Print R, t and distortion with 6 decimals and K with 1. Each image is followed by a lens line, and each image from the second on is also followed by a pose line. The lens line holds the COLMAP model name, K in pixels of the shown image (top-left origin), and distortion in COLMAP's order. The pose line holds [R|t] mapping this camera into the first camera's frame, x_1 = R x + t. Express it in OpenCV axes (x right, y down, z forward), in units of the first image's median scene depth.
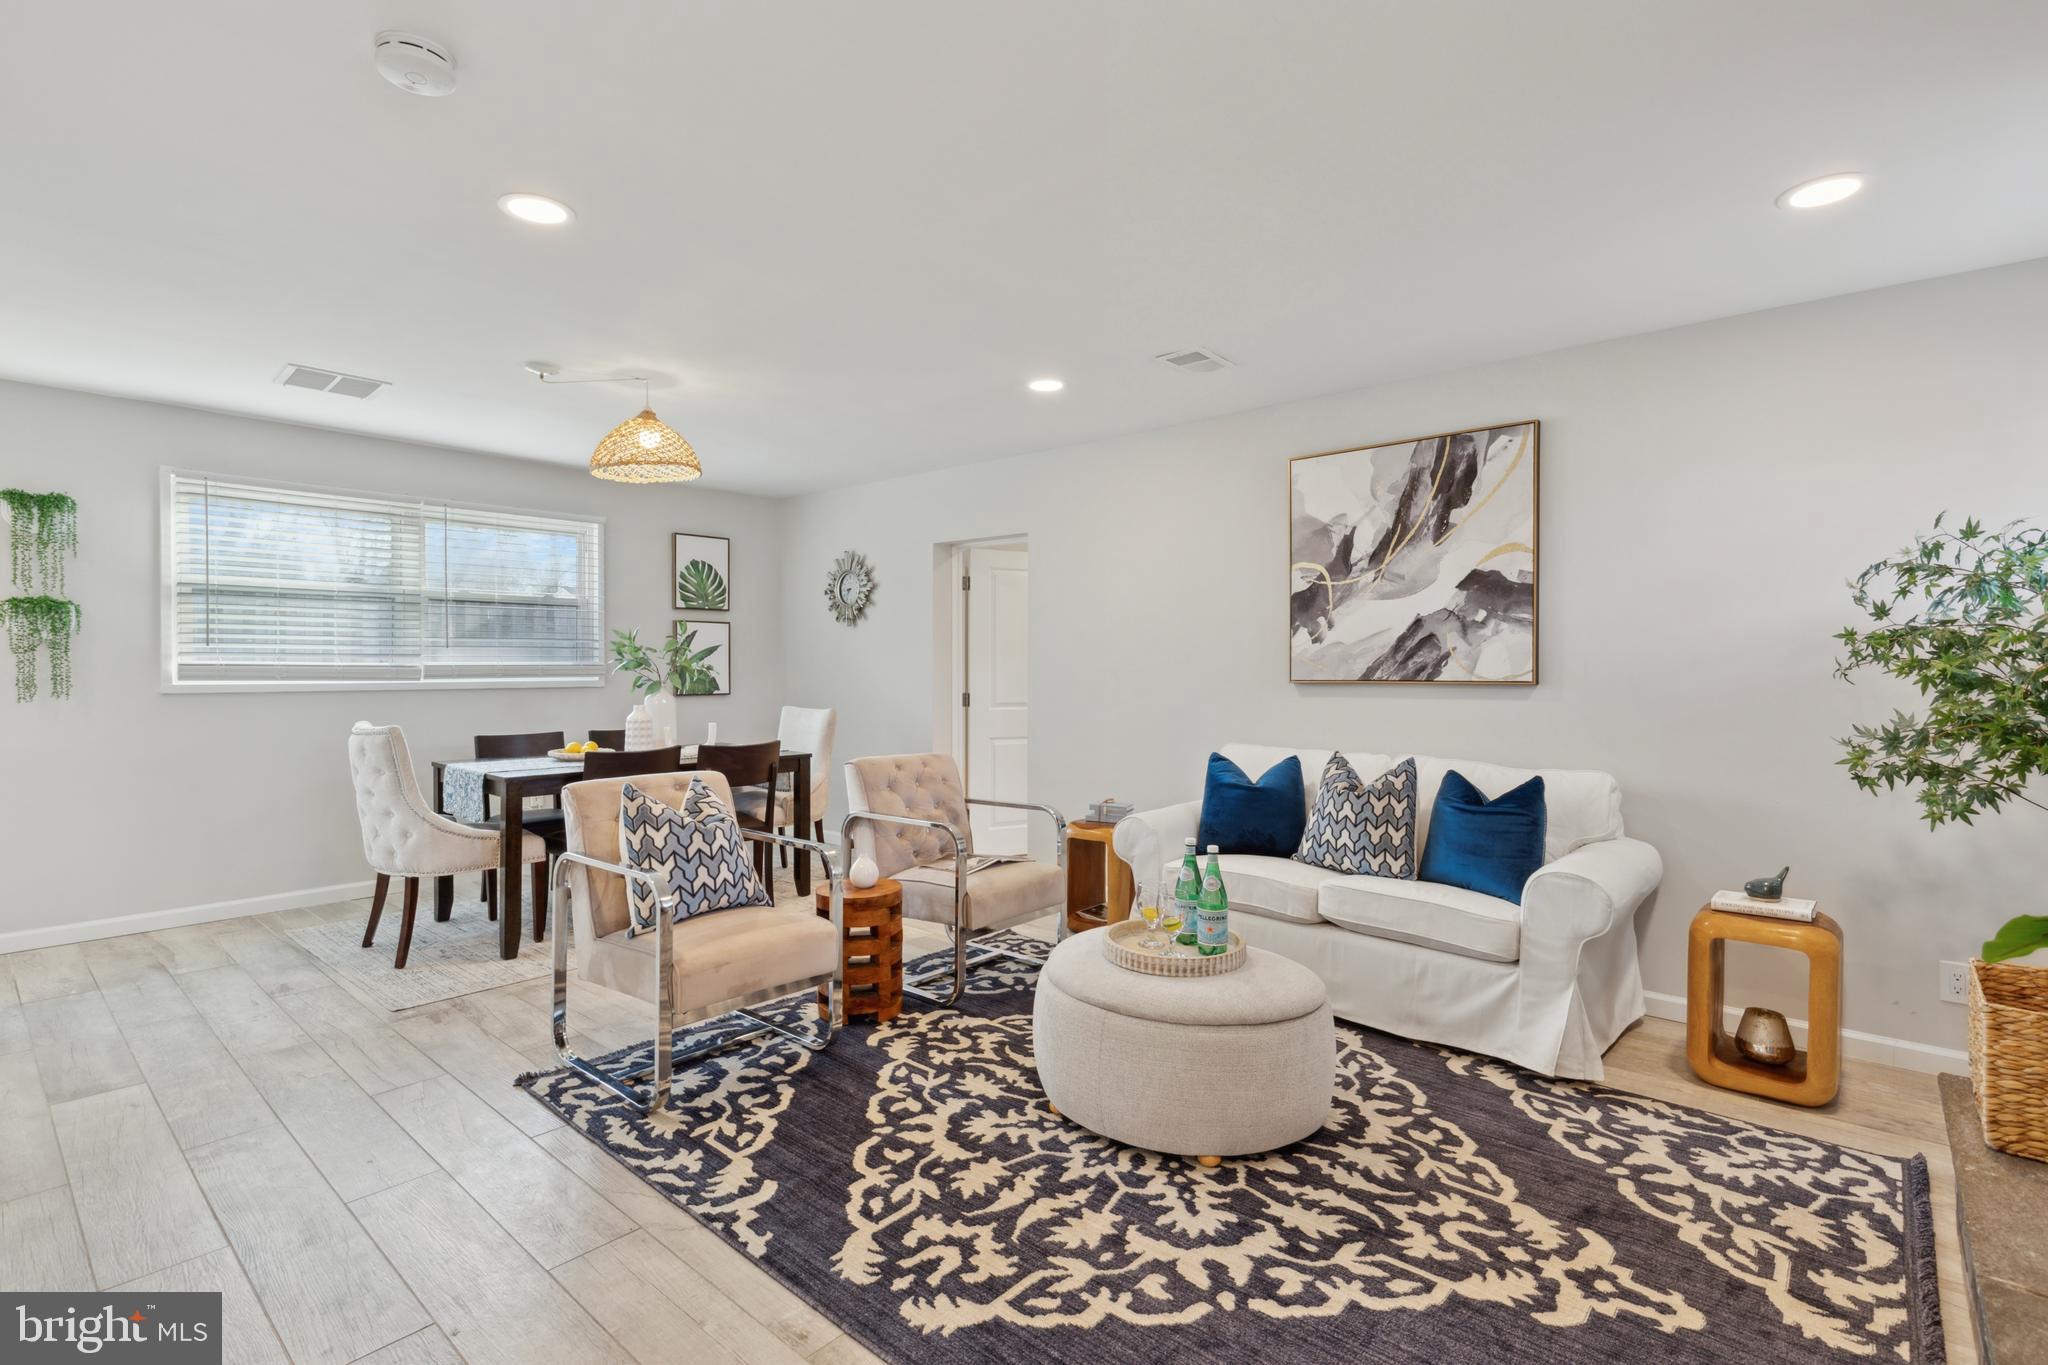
lens RADIAL K [[965.0, 0, 1037.4], [0, 965.0, 674.5], [0, 0, 1]] dist [0.004116, -0.000494]
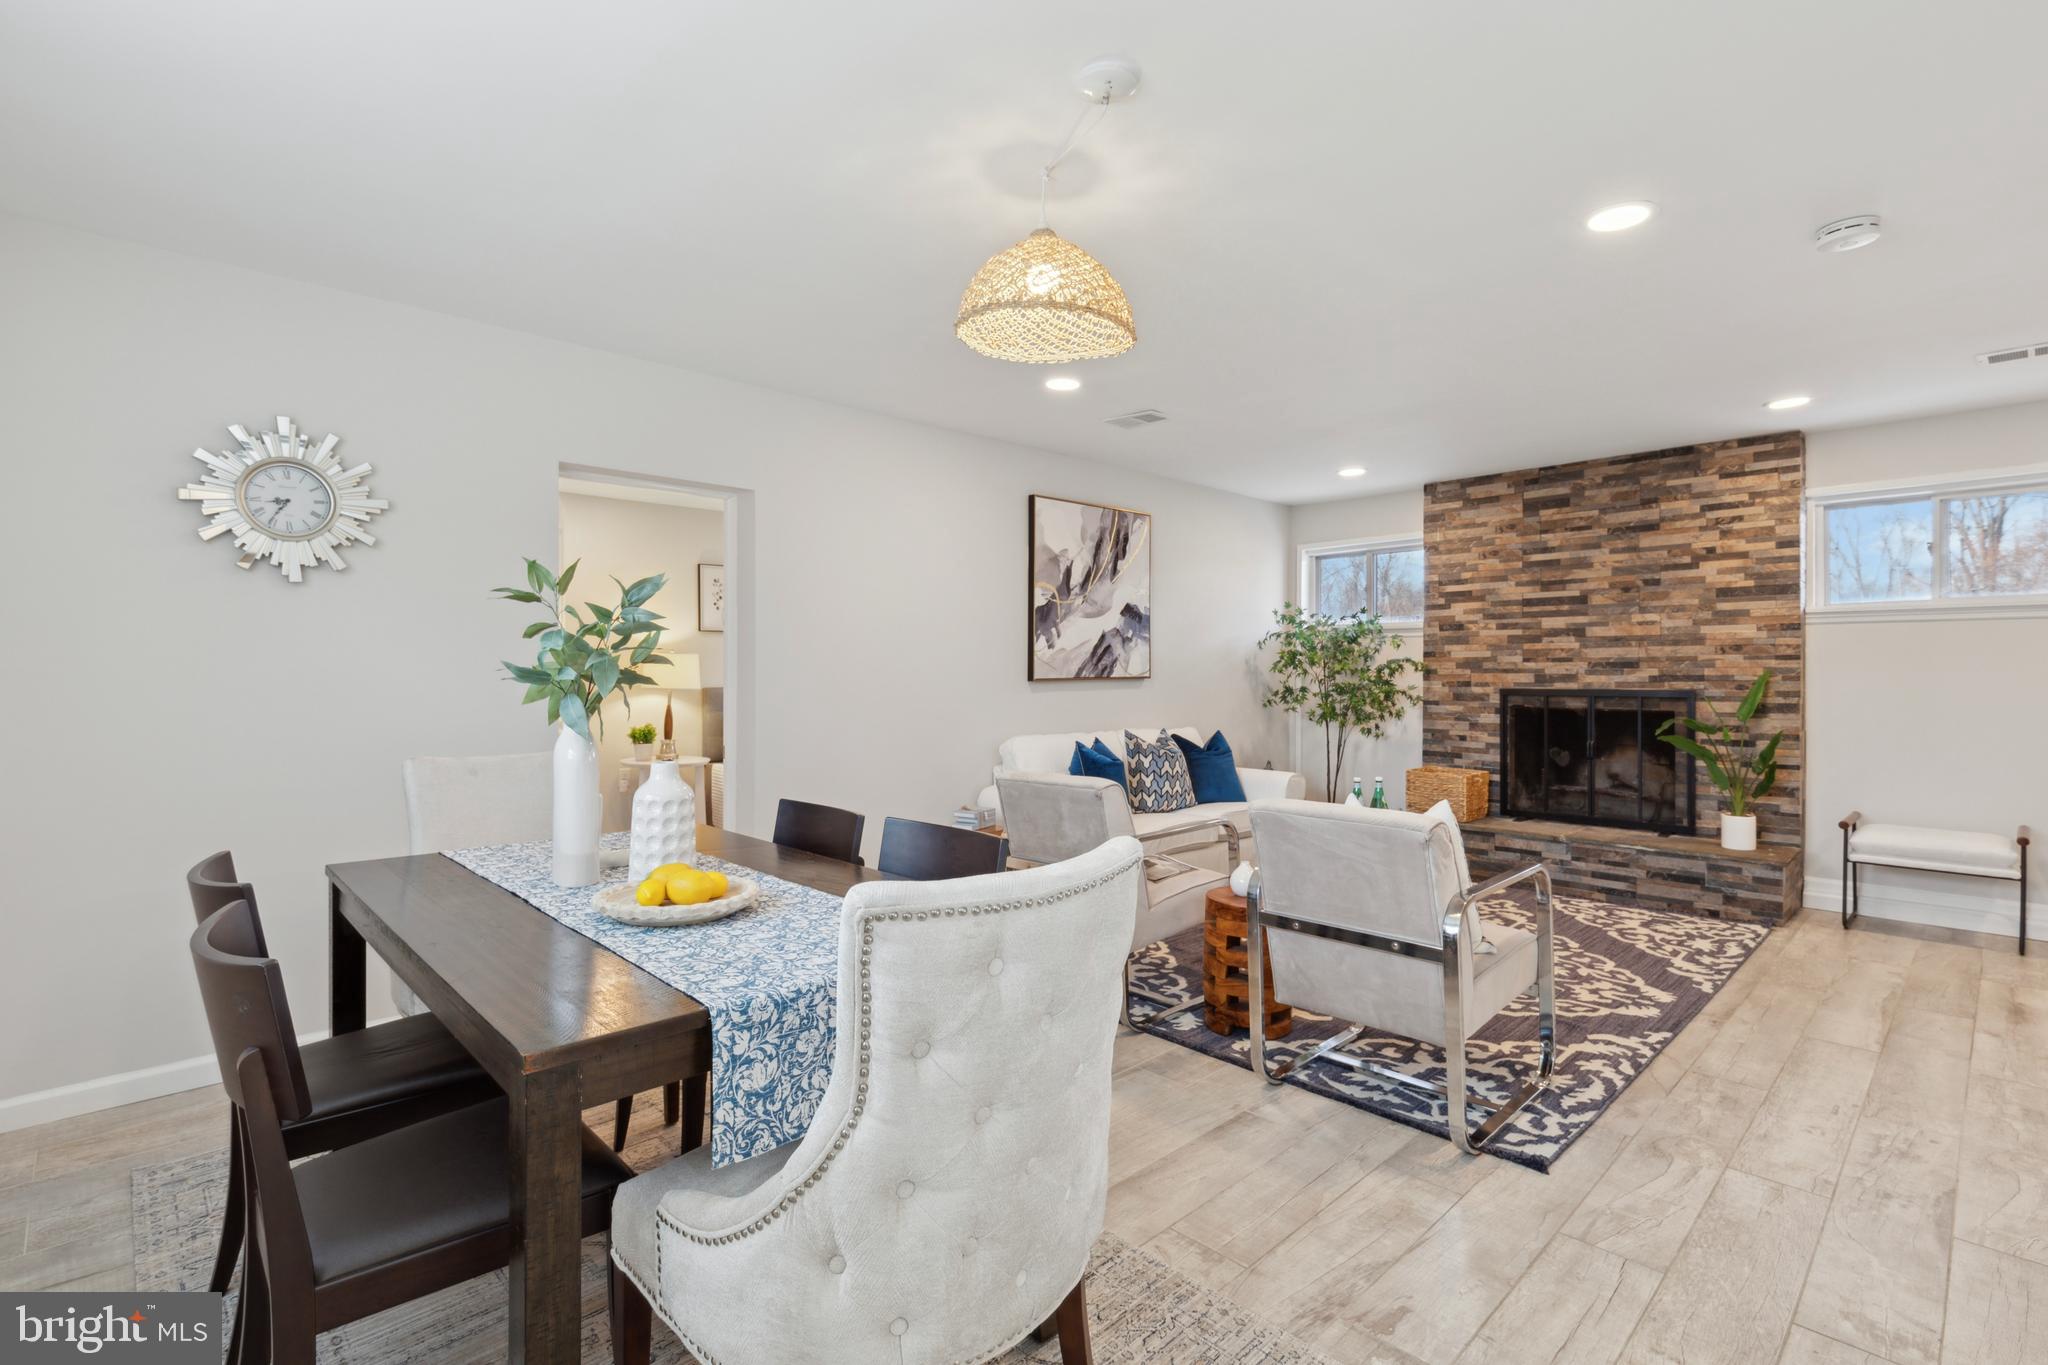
lens RADIAL K [[940.3, 0, 1049.1], [0, 940.3, 665.5], [0, 0, 1]] dist [-0.004375, -0.000865]
pose [[0.078140, 0.000164, 0.996942, -1.125672], [0.009858, 0.999951, -0.000937, -0.011888], [-0.996894, 0.009901, 0.078134, 1.111916]]
